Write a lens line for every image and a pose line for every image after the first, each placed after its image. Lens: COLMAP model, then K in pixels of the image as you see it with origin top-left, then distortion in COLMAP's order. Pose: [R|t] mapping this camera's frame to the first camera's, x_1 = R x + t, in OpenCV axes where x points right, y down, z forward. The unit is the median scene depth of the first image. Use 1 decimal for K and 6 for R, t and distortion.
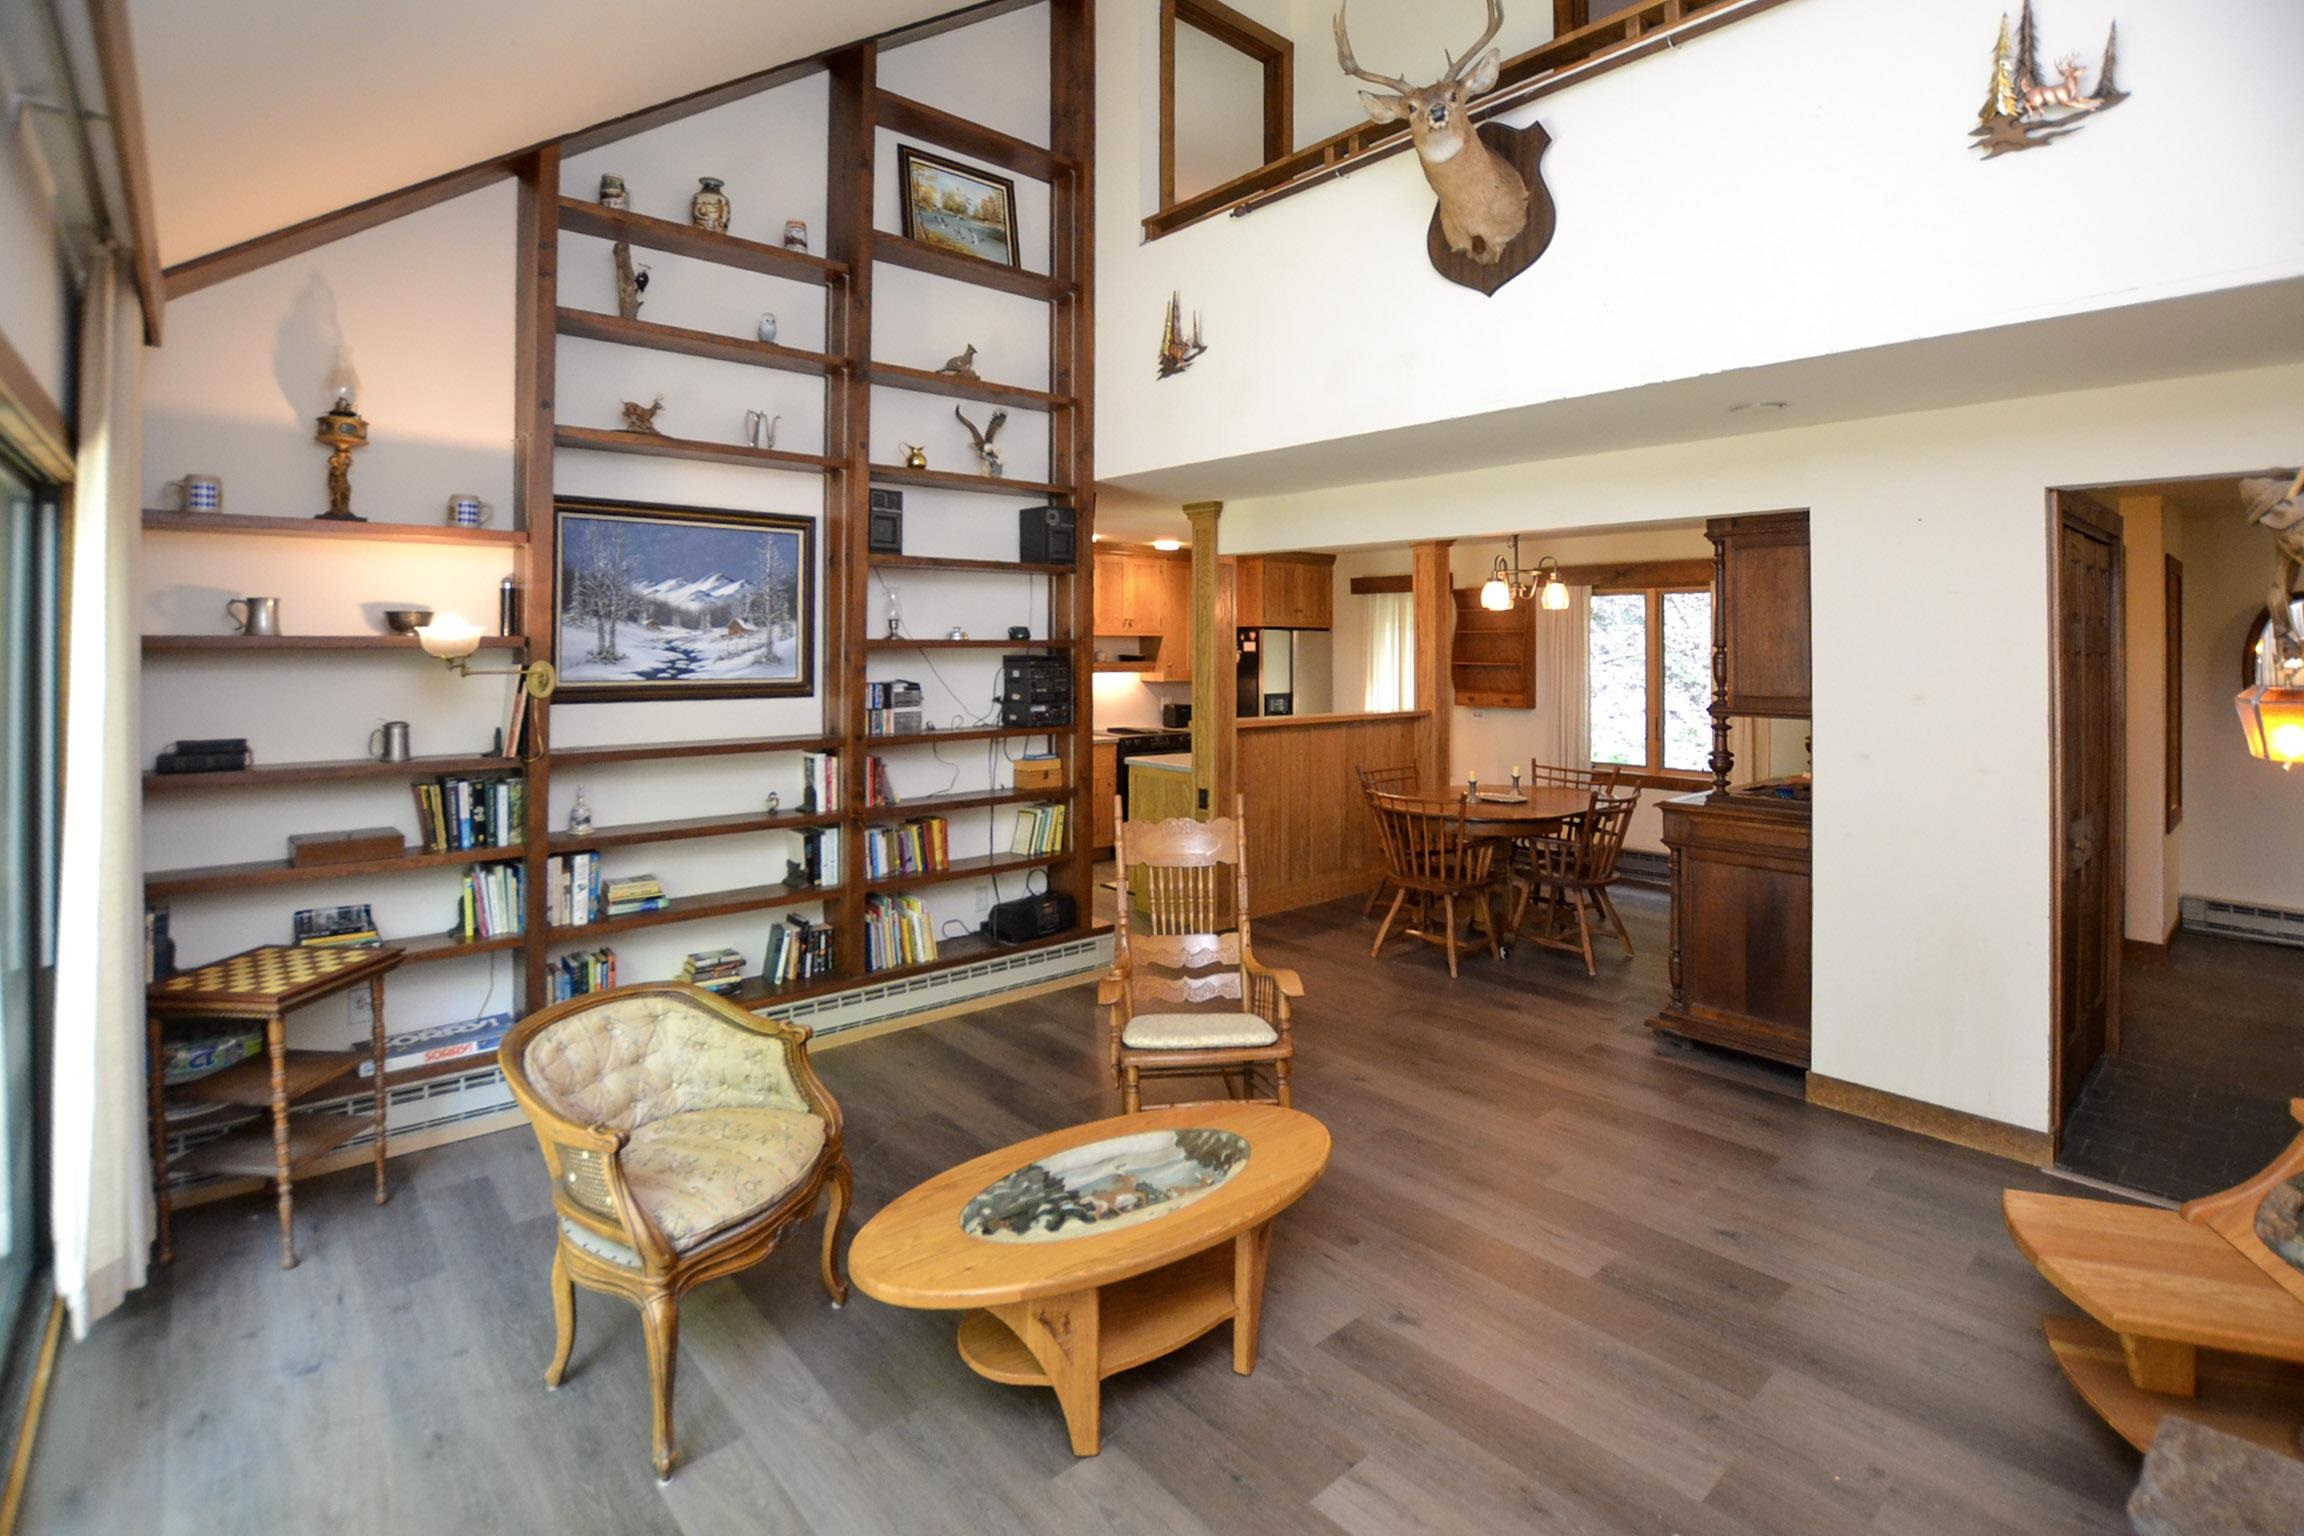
lens RADIAL K [[1092.7, 0, 1150.0], [0, 1092.7, 639.1], [0, 0, 1]] dist [-0.032007, 0.003041]
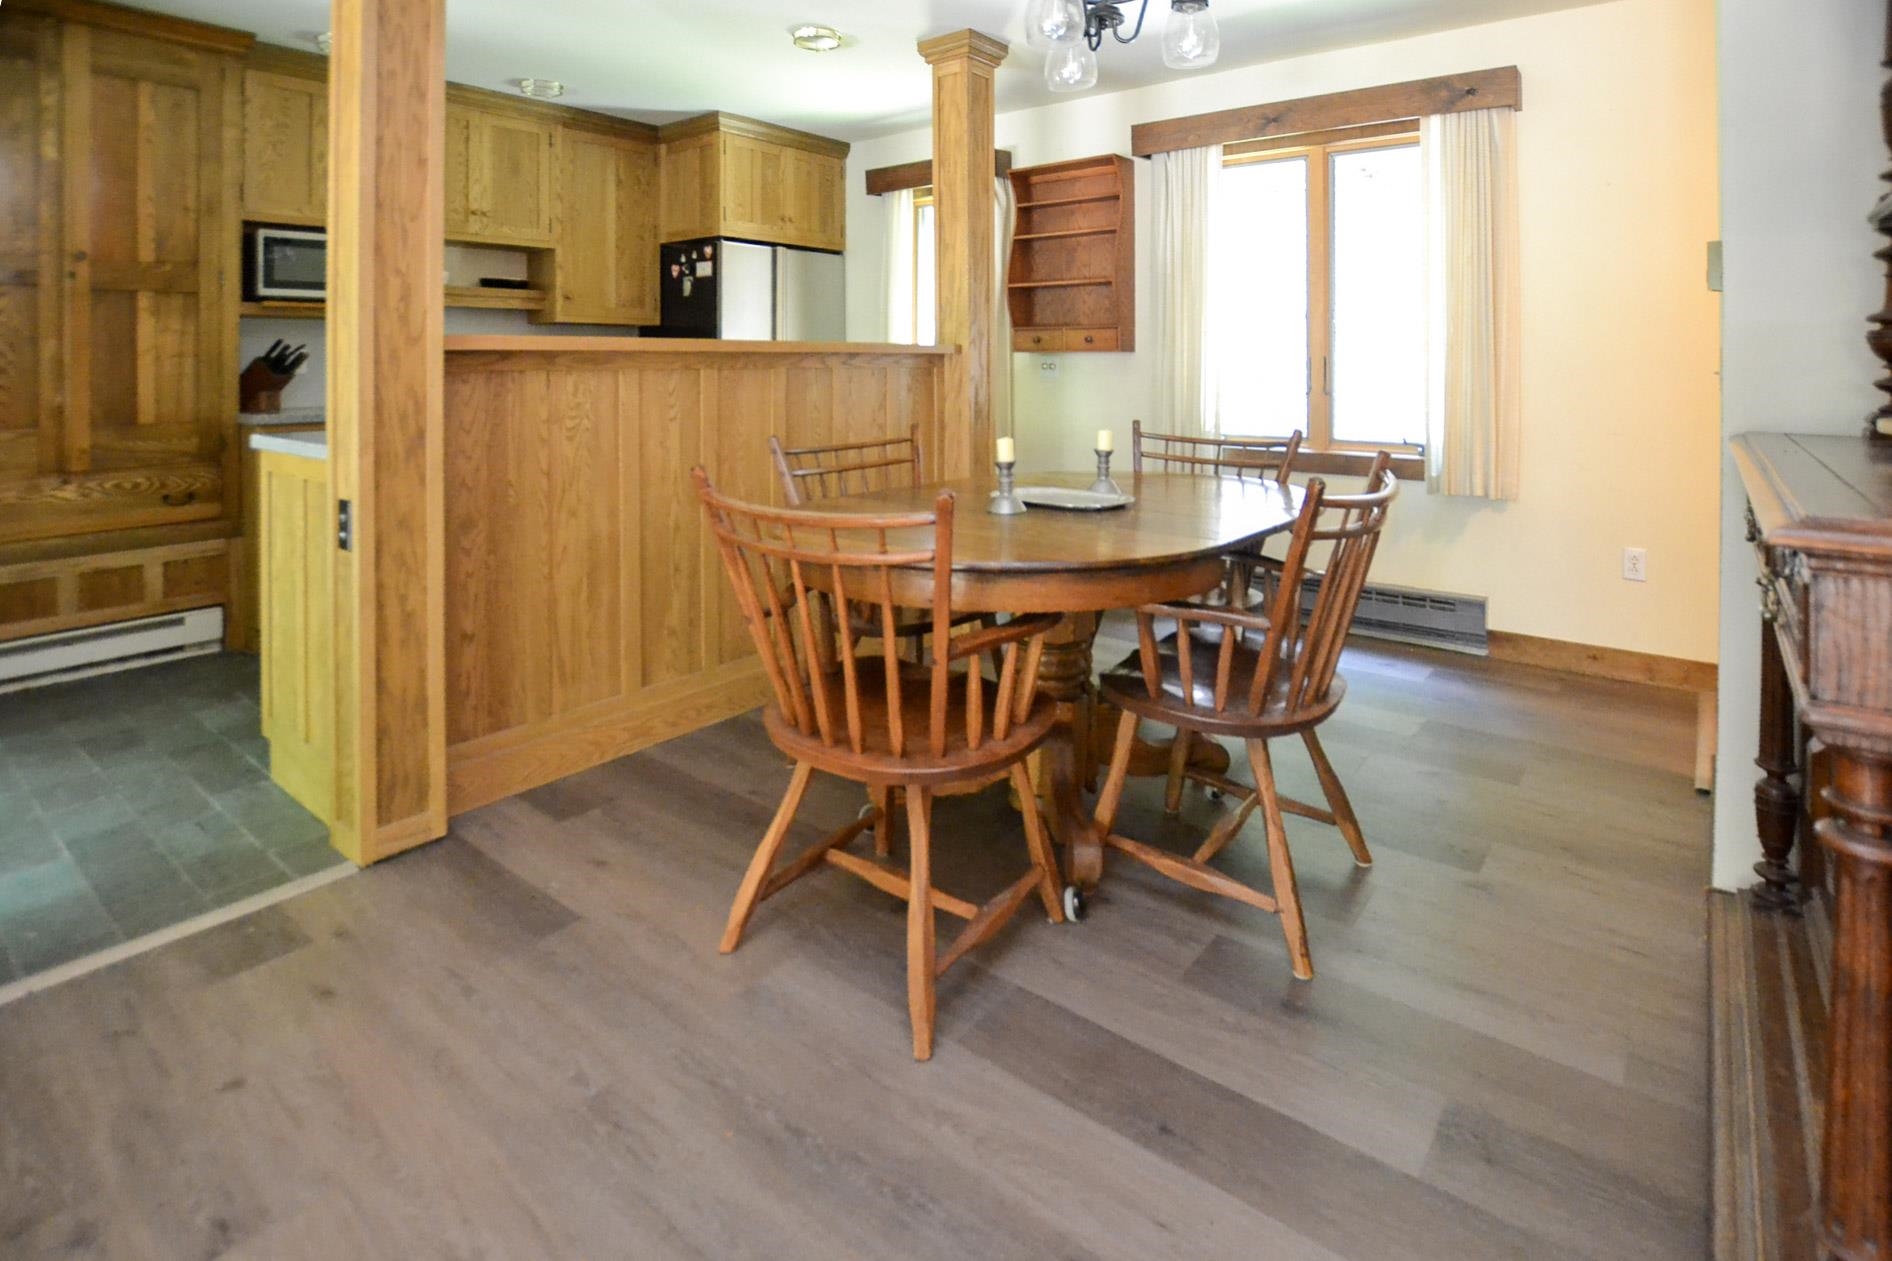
lens RADIAL K [[966.4, 0, 994.1], [0, 966.4, 353.3], [0, 0, 1]] dist [-0.026965, 0.001568]
pose [[0.978517, -0.005114, 0.206102, 0.168470], [0.005123, 0.999987, 0.000487, 0.068083], [-0.206101, 0.000579, 0.978530, 0.495326]]
